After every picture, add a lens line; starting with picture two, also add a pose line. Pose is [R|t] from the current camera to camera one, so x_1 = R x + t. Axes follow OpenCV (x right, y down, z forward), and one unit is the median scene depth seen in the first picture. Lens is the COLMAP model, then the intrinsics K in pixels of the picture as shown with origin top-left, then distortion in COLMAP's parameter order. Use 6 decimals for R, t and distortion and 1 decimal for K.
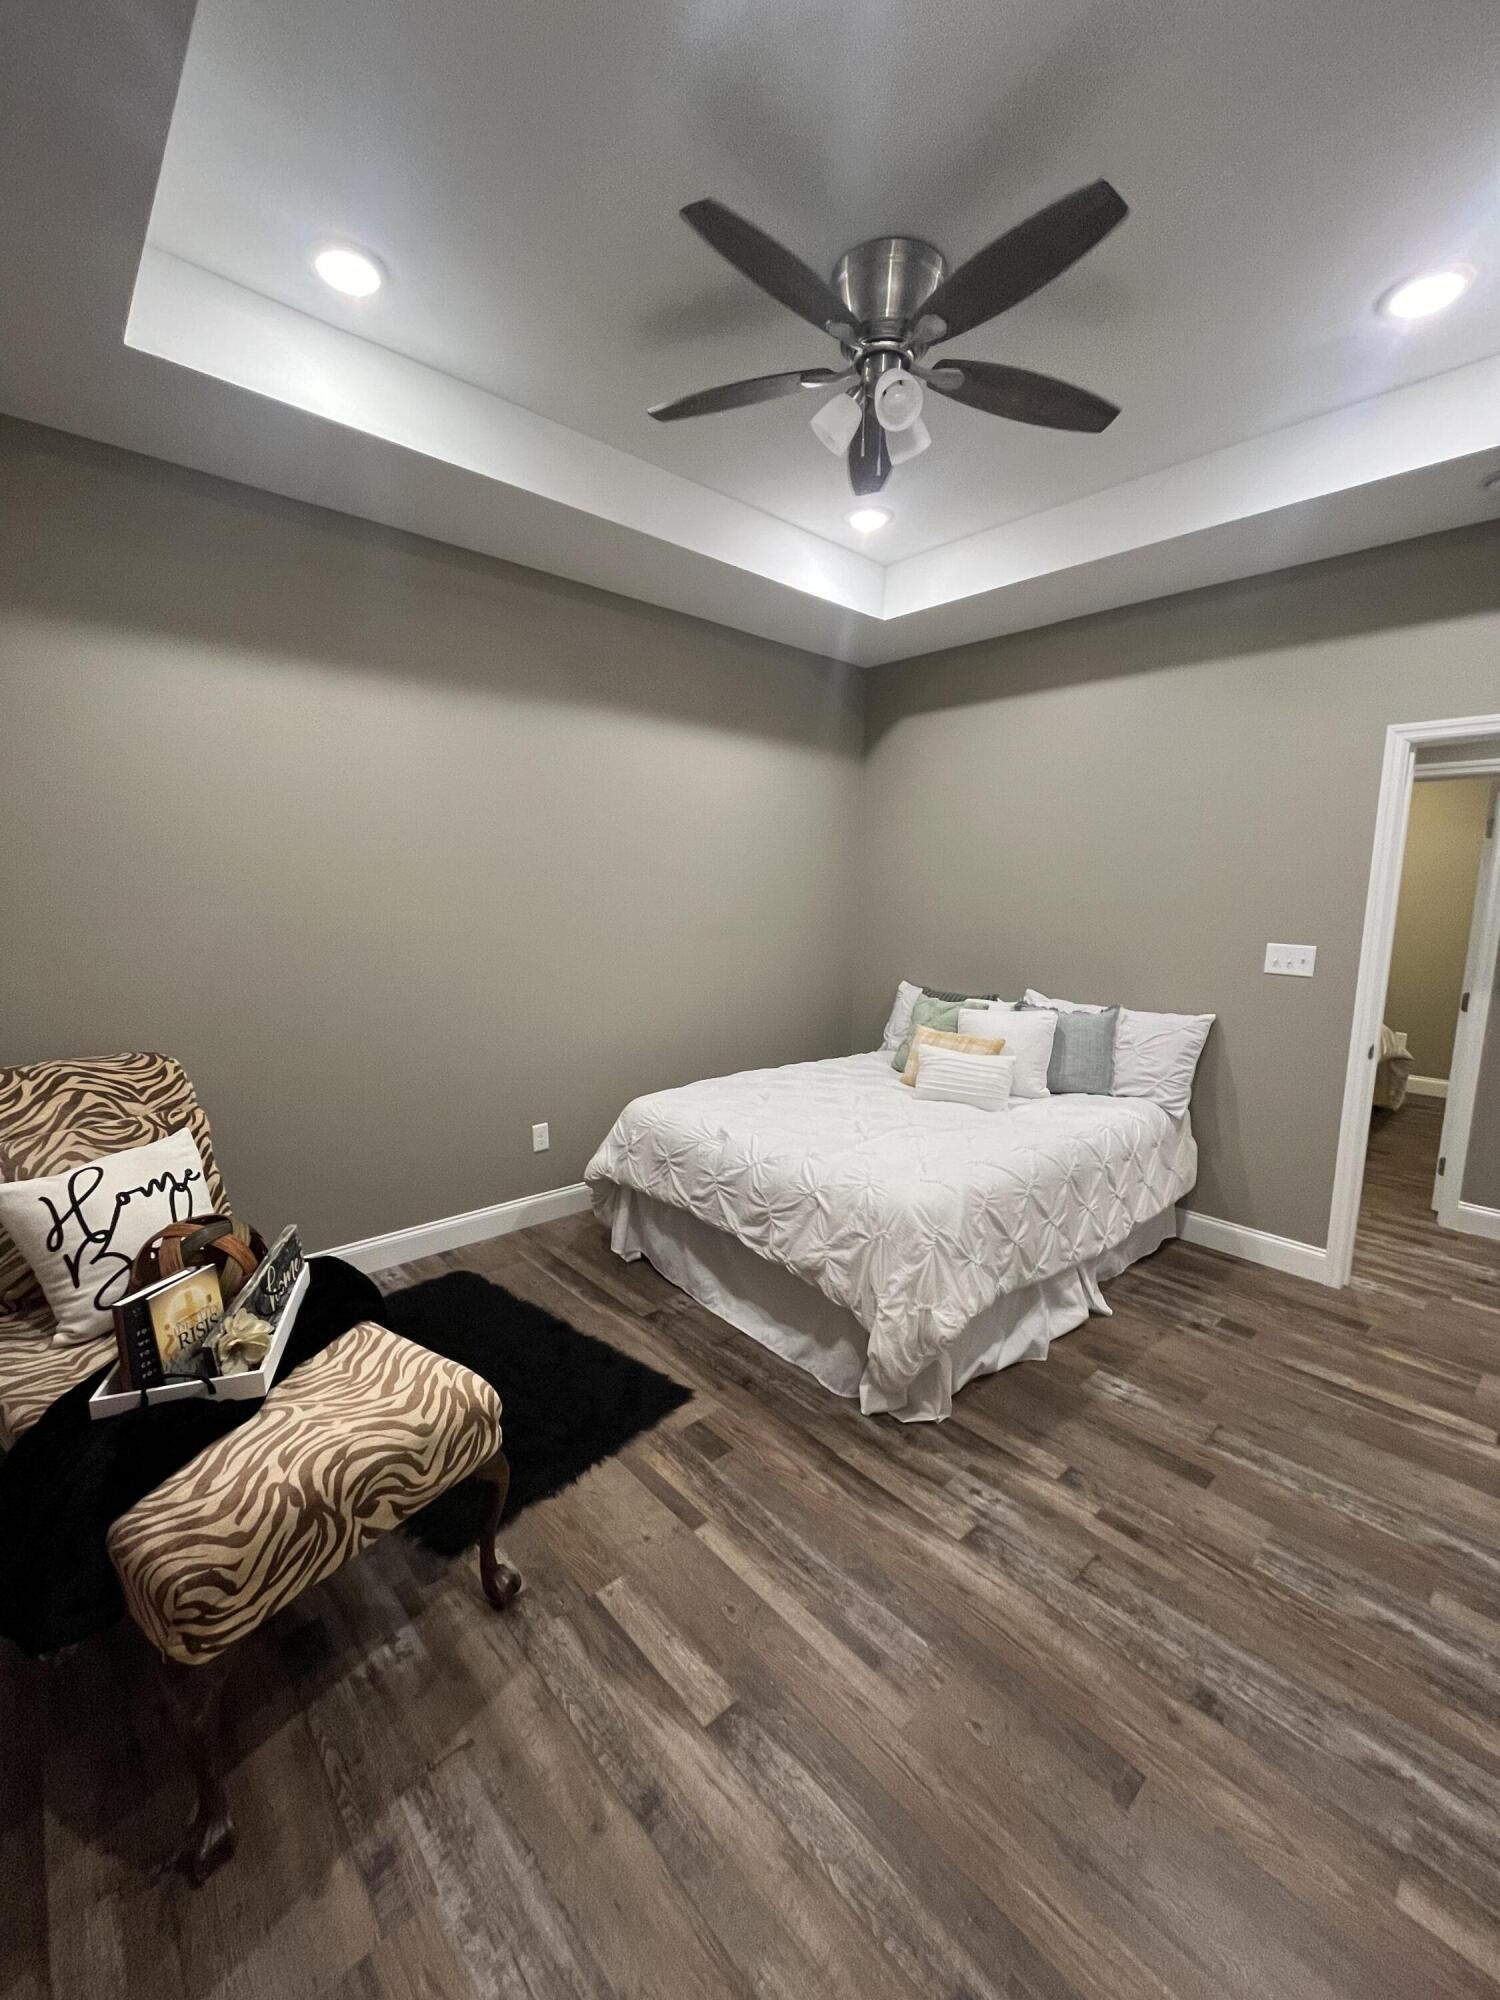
lens RADIAL K [[812.7, 0, 755.4], [0, 812.7, 993.0], [0, 0, 1]] dist [-0.001615, 0.000194]
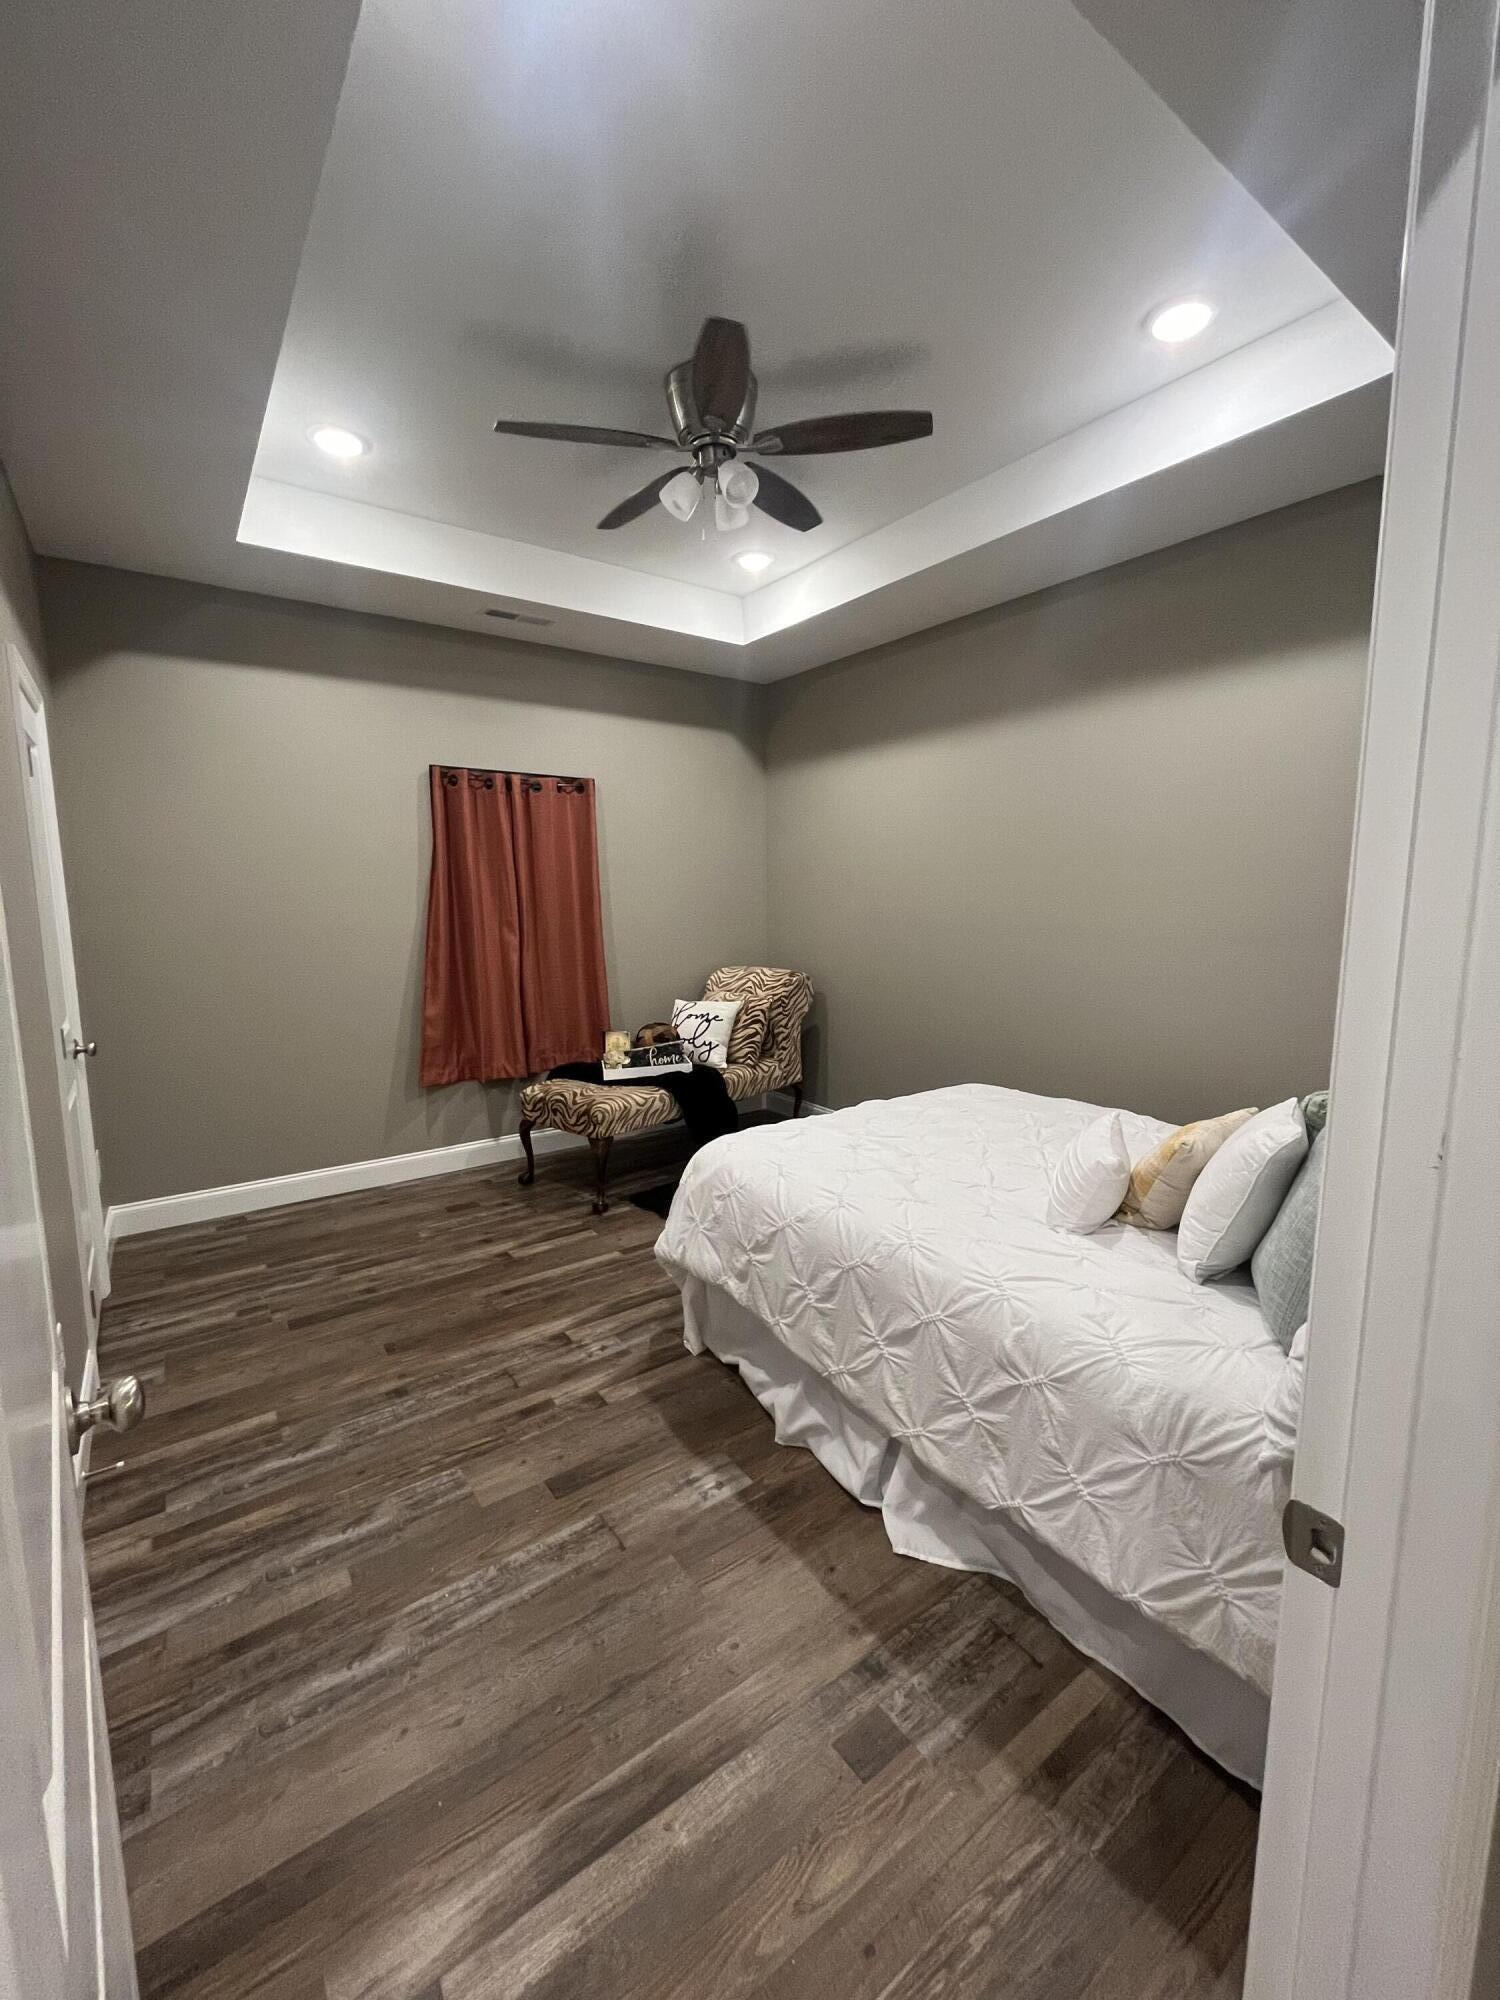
lens RADIAL K [[812.7, 0, 755.0], [0, 812.7, 1004.6], [0, 0, 1]] dist [-0.001615, 0.000194]
pose [[-0.104804, 0.122182, -0.986959, 1.621962], [-0.127270, 0.982616, 0.135159, -0.138231], [0.986316, 0.139776, -0.087432, 1.428133]]
